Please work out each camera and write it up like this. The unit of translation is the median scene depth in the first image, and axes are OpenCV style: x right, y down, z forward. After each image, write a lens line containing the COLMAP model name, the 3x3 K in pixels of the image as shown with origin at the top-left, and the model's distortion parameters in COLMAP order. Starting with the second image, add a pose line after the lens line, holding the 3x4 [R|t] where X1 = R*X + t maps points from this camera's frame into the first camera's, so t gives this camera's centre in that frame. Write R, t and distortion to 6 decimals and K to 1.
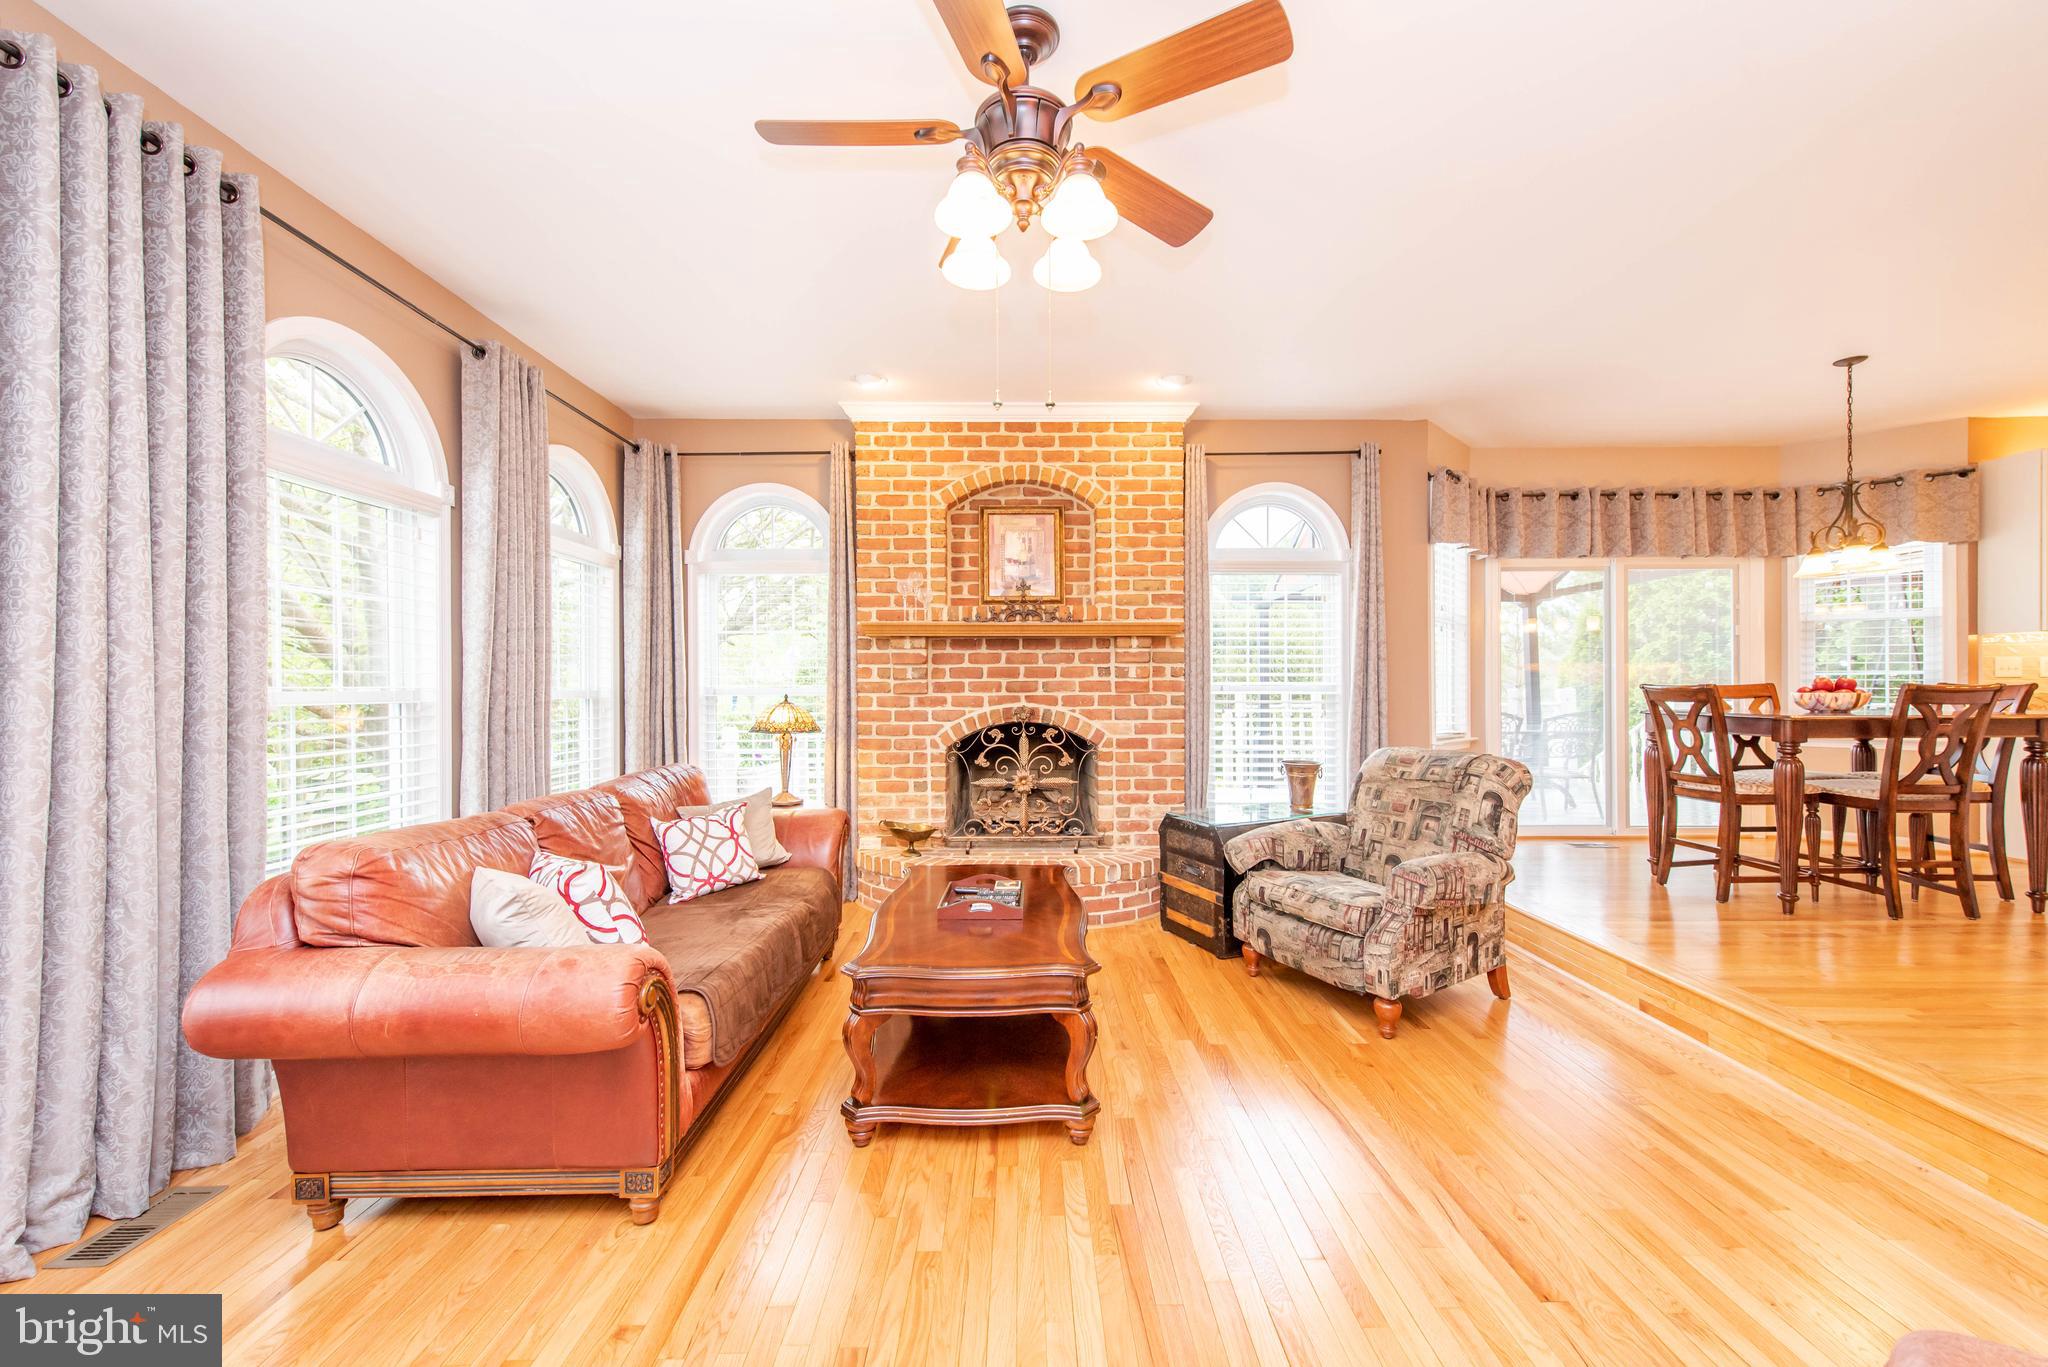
lens RADIAL K [[801.6, 0, 1029.5], [0, 801.6, 689.3], [0, 0, 1]] dist [0.015156, -0.004522]
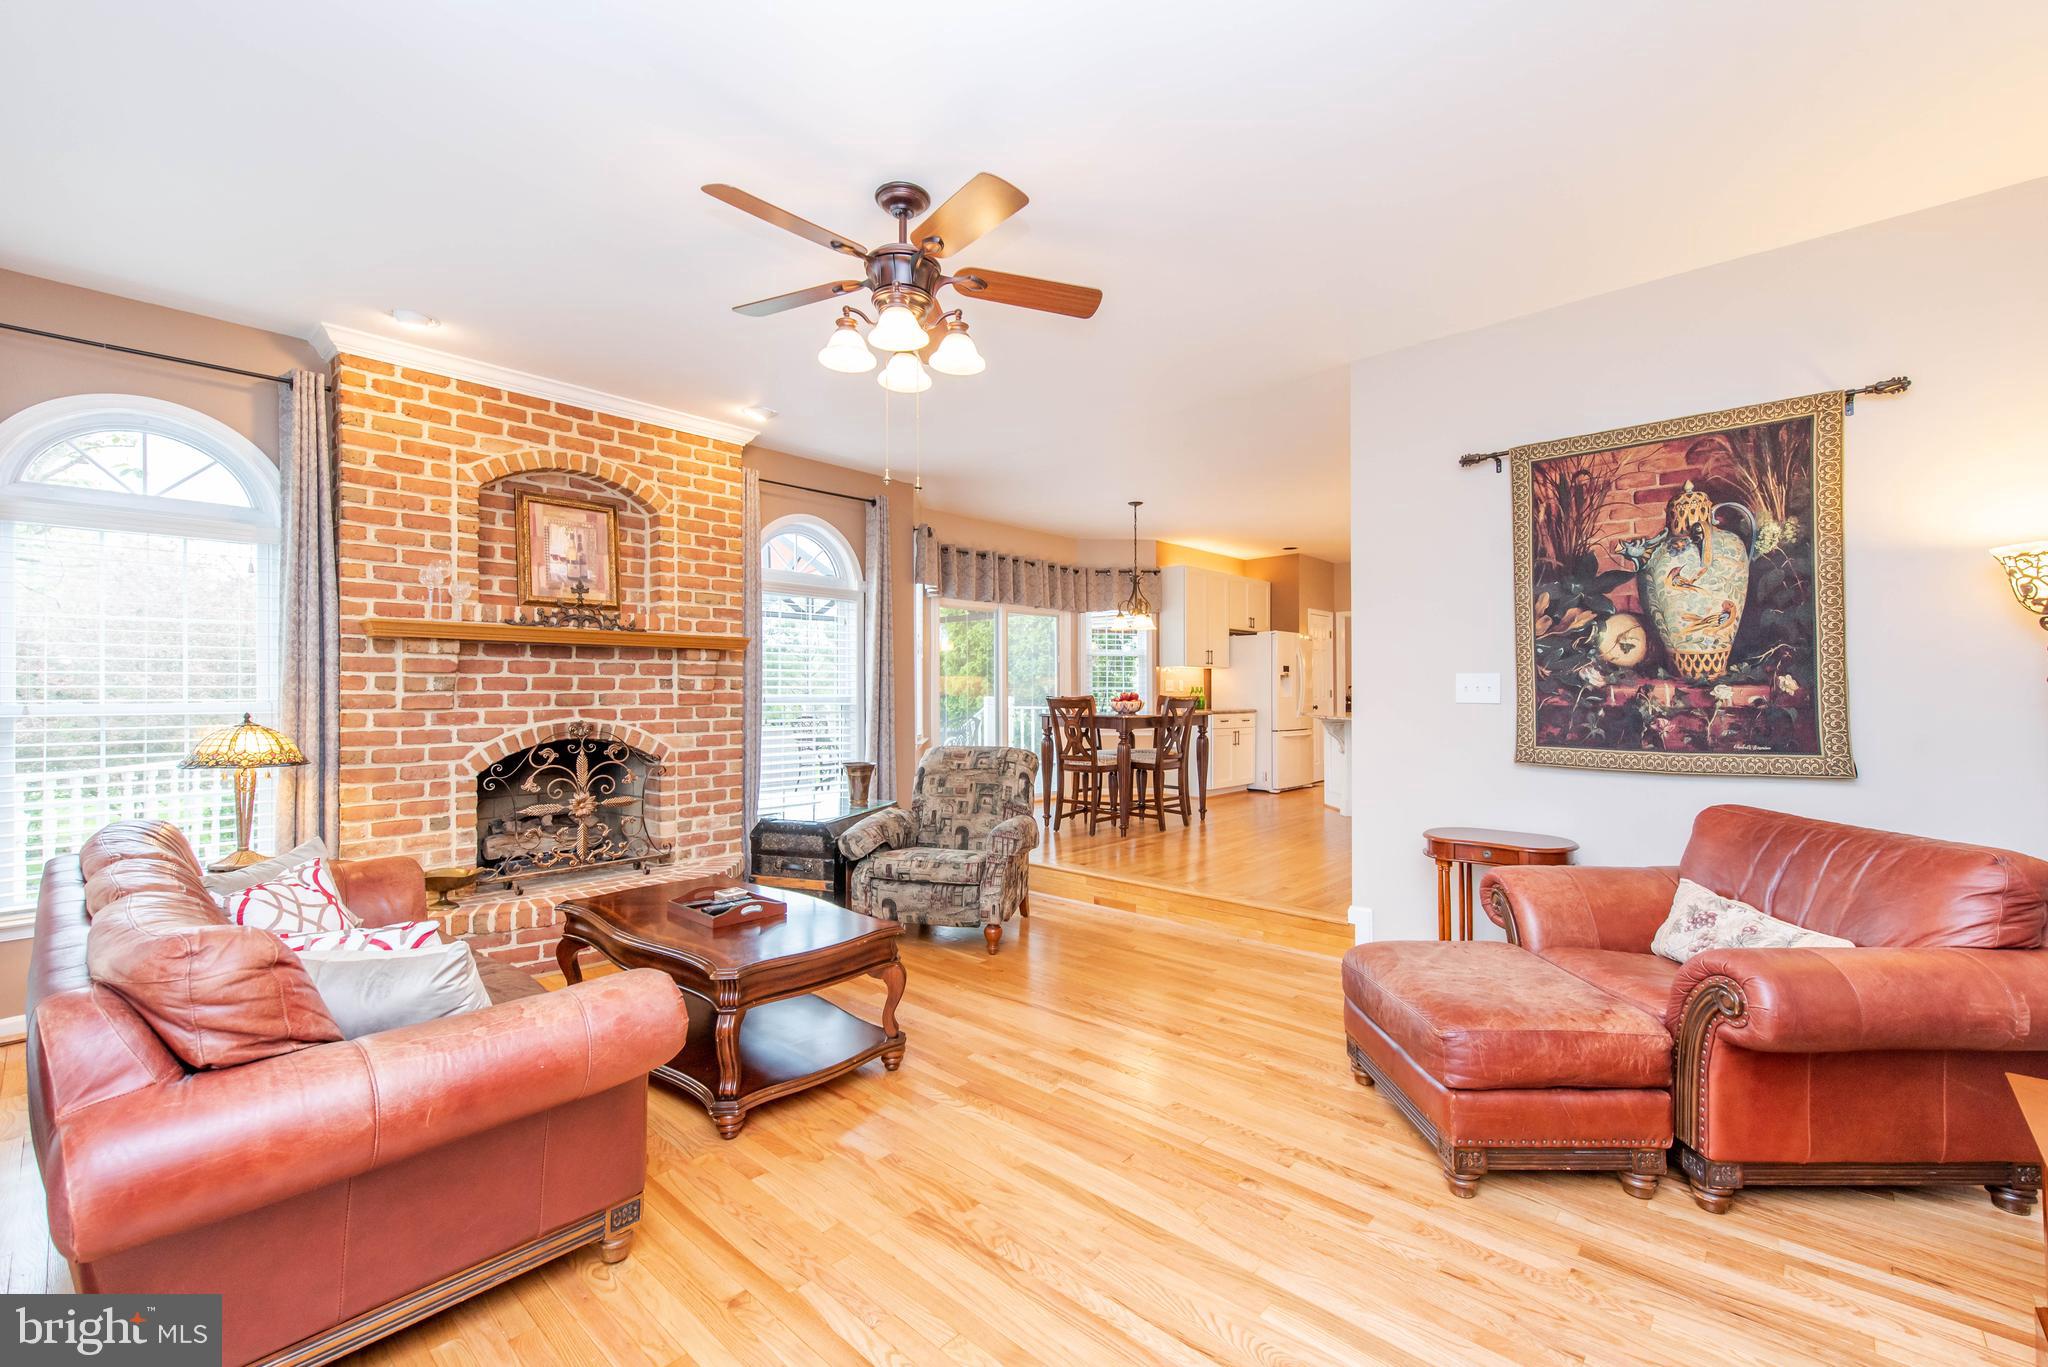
lens RADIAL K [[850.6, 0, 1035.0], [0, 850.6, 687.6], [0, 0, 1]] dist [0.012338, -0.002157]
pose [[0.676189, 0.005800, 0.736706, -0.368515], [0.001279, 0.999958, -0.009047, -0.007540], [-0.736727, 0.007060, 0.676153, -0.029041]]
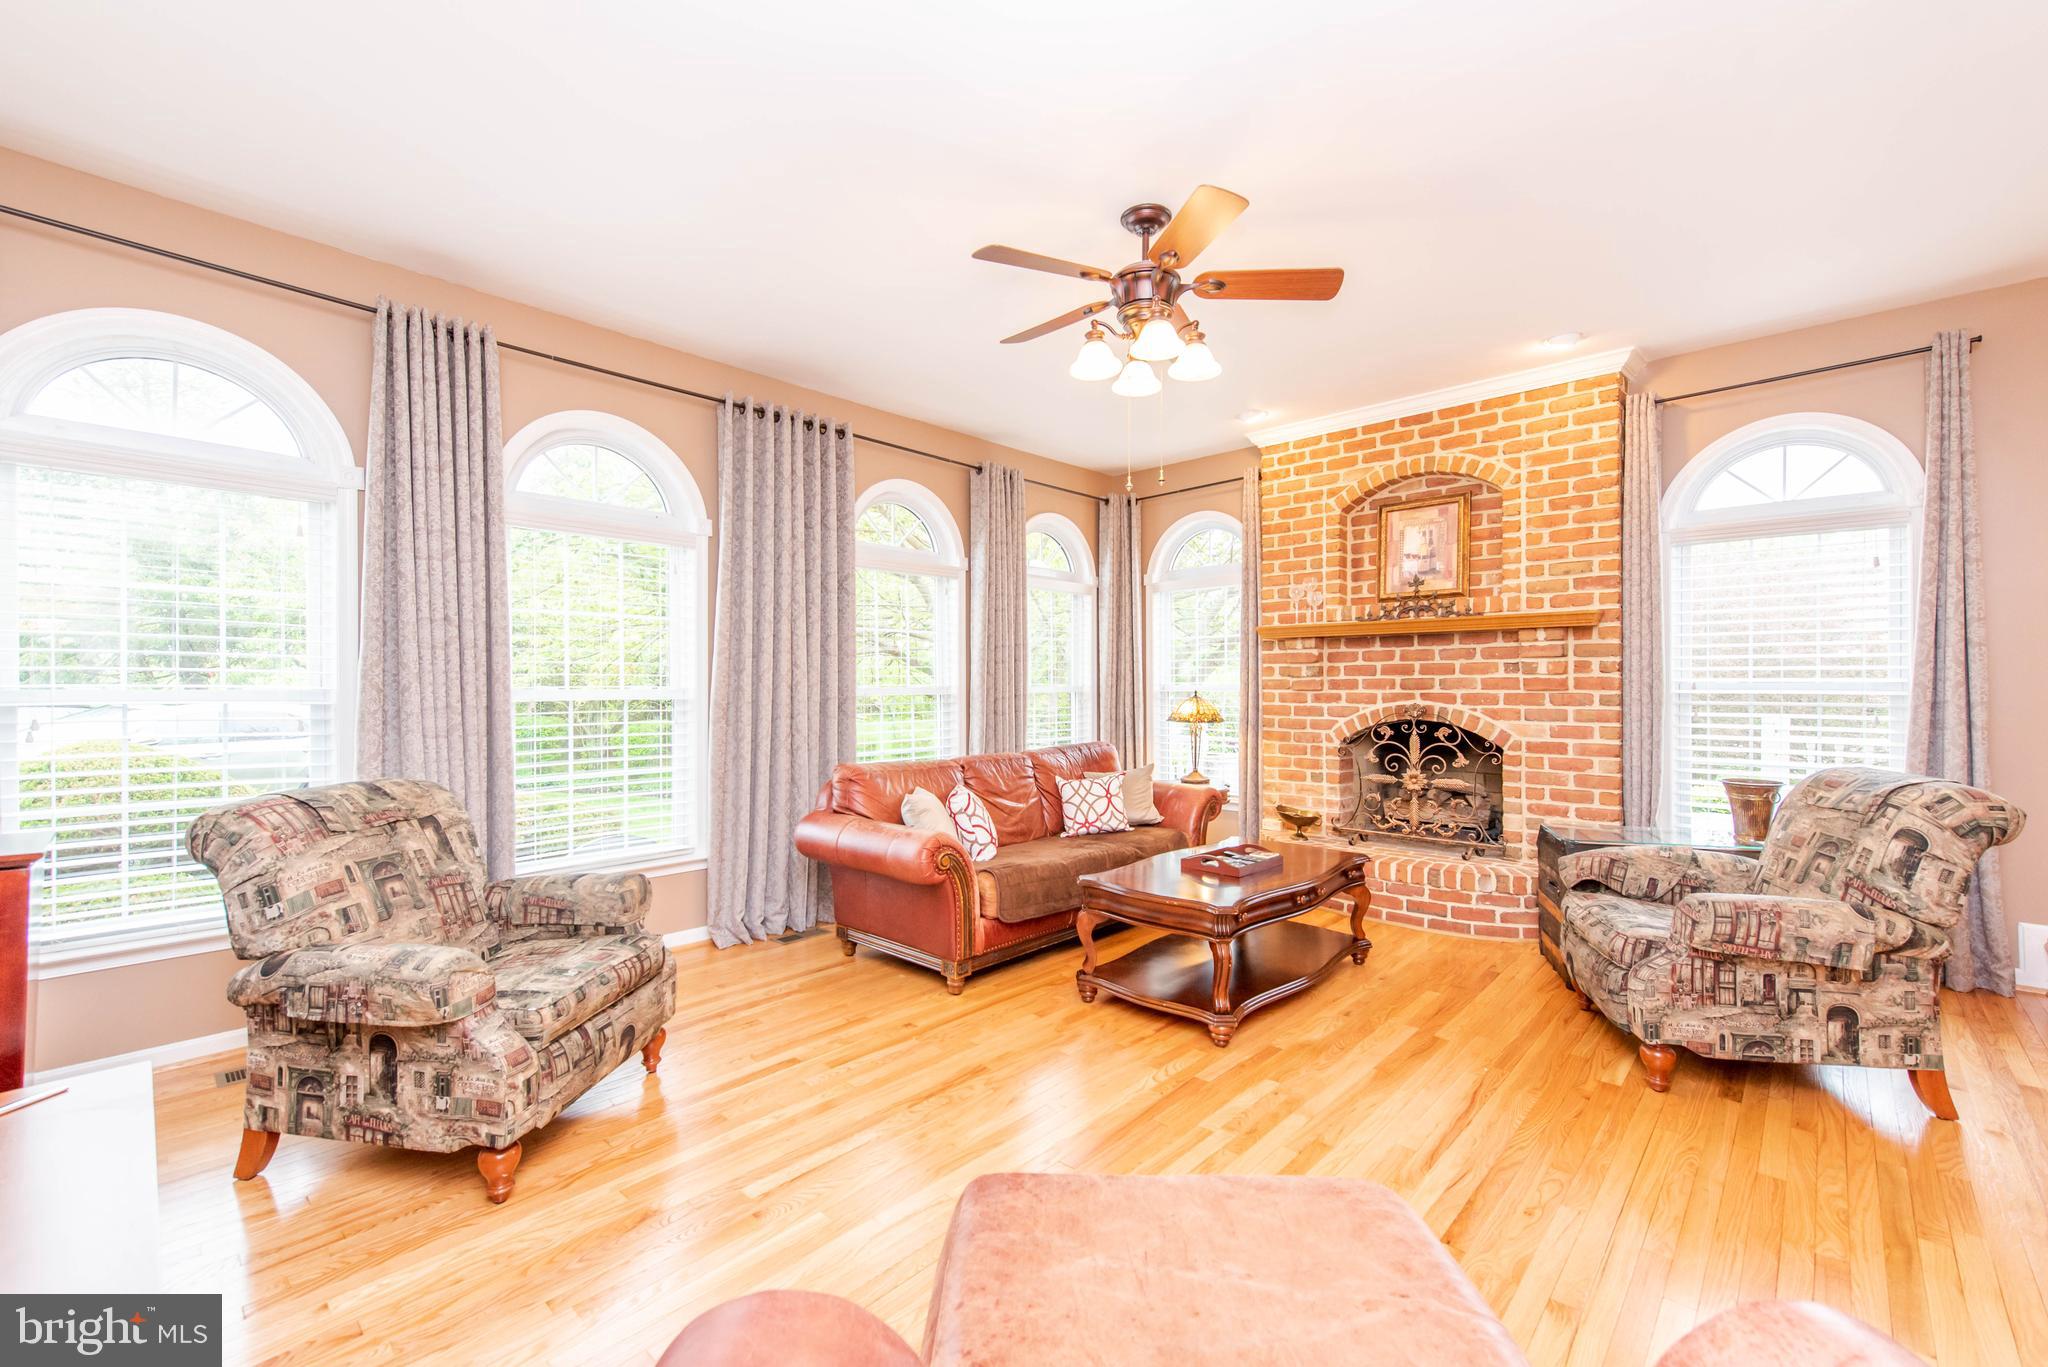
lens RADIAL K [[850.6, 0, 1022.9], [0, 850.6, 688.2], [0, 0, 1]] dist [0.012338, -0.002157]
pose [[0.719051, 0.004697, -0.694941, 0.371792], [-0.000463, 0.999980, 0.006281, -0.004346], [0.694957, -0.004195, 0.719039, -0.087869]]
